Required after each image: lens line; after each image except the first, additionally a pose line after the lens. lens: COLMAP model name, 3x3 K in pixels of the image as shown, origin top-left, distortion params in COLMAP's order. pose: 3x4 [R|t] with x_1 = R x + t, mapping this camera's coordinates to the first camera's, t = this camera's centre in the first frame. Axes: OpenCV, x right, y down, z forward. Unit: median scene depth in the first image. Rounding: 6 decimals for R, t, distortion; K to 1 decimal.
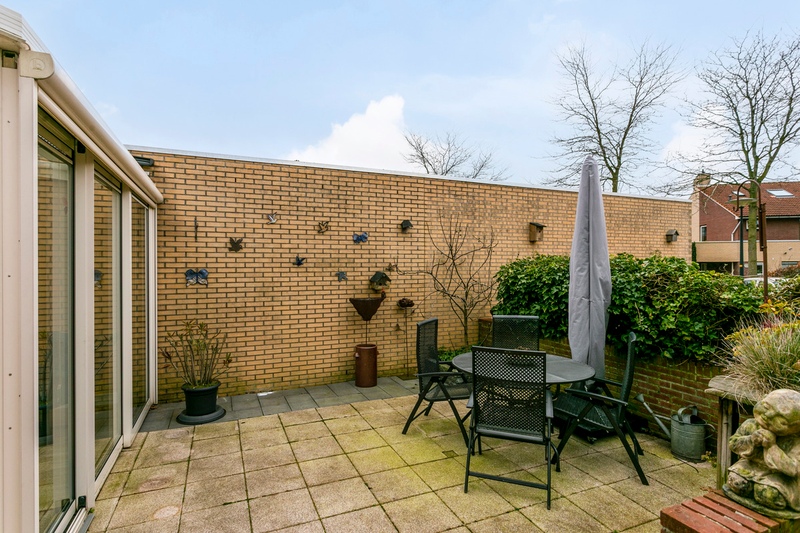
lens RADIAL K [[413.2, 0, 399.7], [0, 413.2, 266.7], [0, 0, 1]] dist [0.000945, 0.000129]
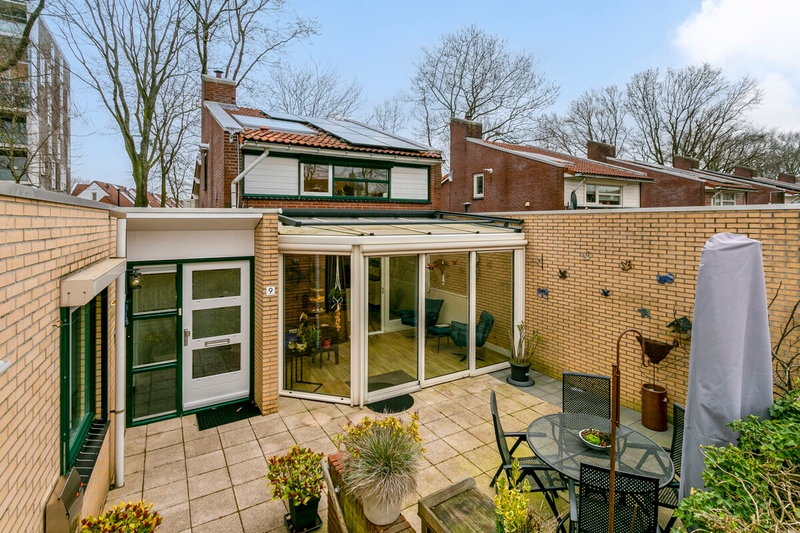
lens RADIAL K [[393.3, 0, 395.6], [0, 393.3, 222.8], [0, 0, 1]] dist [0.006019, 0.001061]
pose [[0.125056, 0.003515, -0.992144, 0.778592], [-0.001811, 0.999993, 0.003315, -0.209850], [0.992148, 0.001382, 0.125061, 0.243599]]
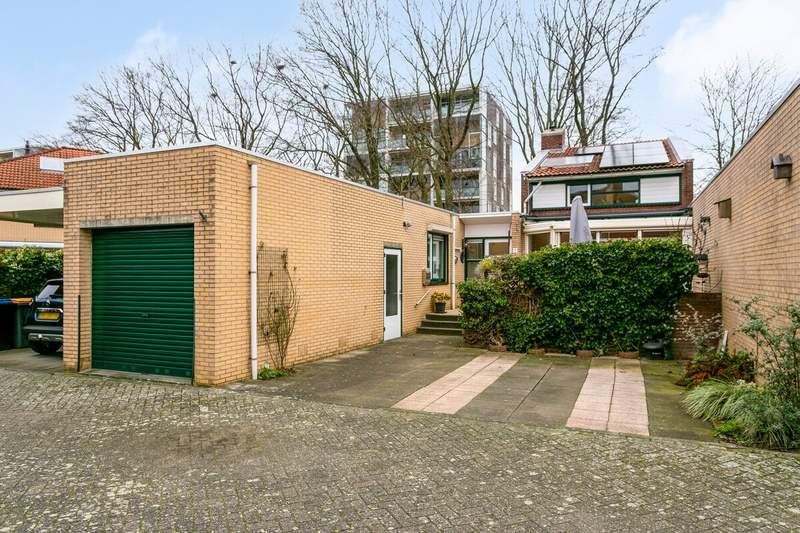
lens RADIAL K [[550.2, 0, 398.0], [0, 550.2, 269.7], [0, 0, 1]] dist [0.003265, -0.003524]
pose [[-0.729497, -0.009260, -0.683921, 2.190439], [-0.005370, 0.999955, -0.007811, 0.092780], [0.683963, -0.002026, -0.729514, 1.748168]]
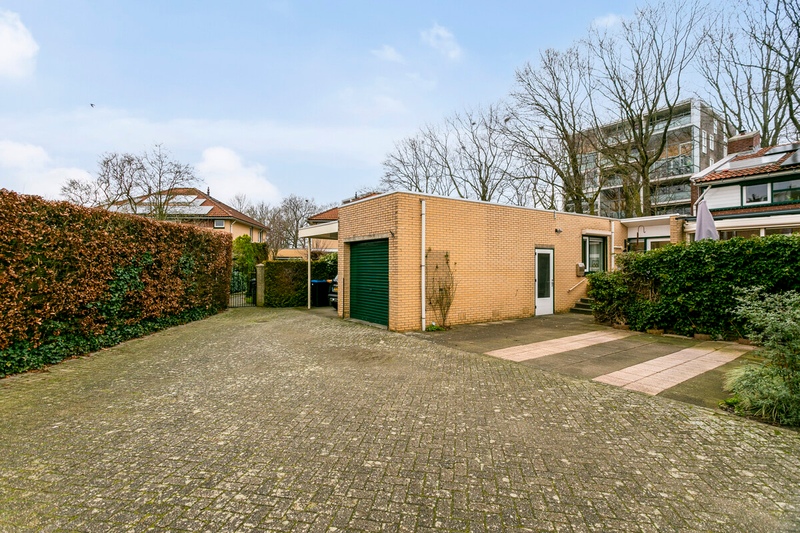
lens RADIAL K [[393.3, 0, 385.7], [0, 393.3, 262.0], [0, 0, 1]] dist [0.006019, 0.001061]
pose [[-0.981898, -0.010085, -0.189144, 1.952303], [-0.008169, 0.999907, -0.010906, 0.093734], [0.189236, -0.009164, -0.981889, 2.101544]]
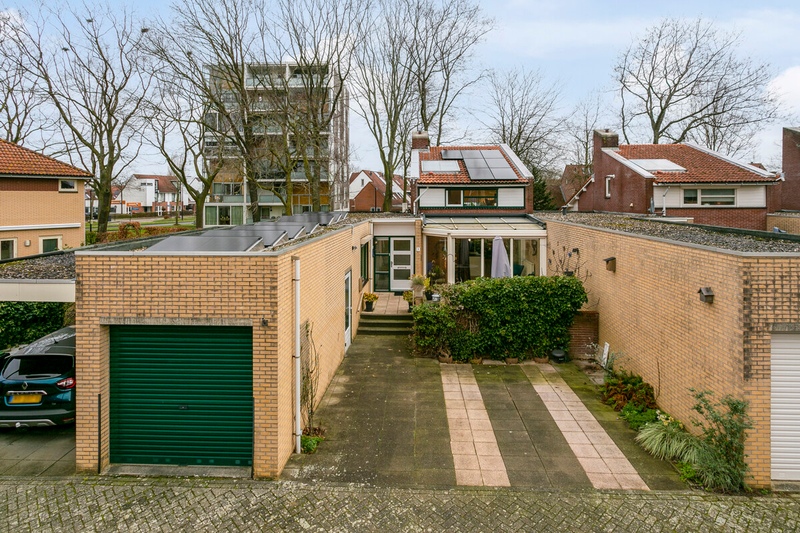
lens RADIAL K [[461.2, 0, 398.3], [0, 461.2, 192.5], [0, 0, 1]] dist [0.001542, 0.000390]
pose [[-0.431971, -0.002451, -0.901884, 2.580858], [-0.001249, 0.999997, -0.002120, -0.405865], [0.901887, 0.000211, -0.431973, 1.260758]]
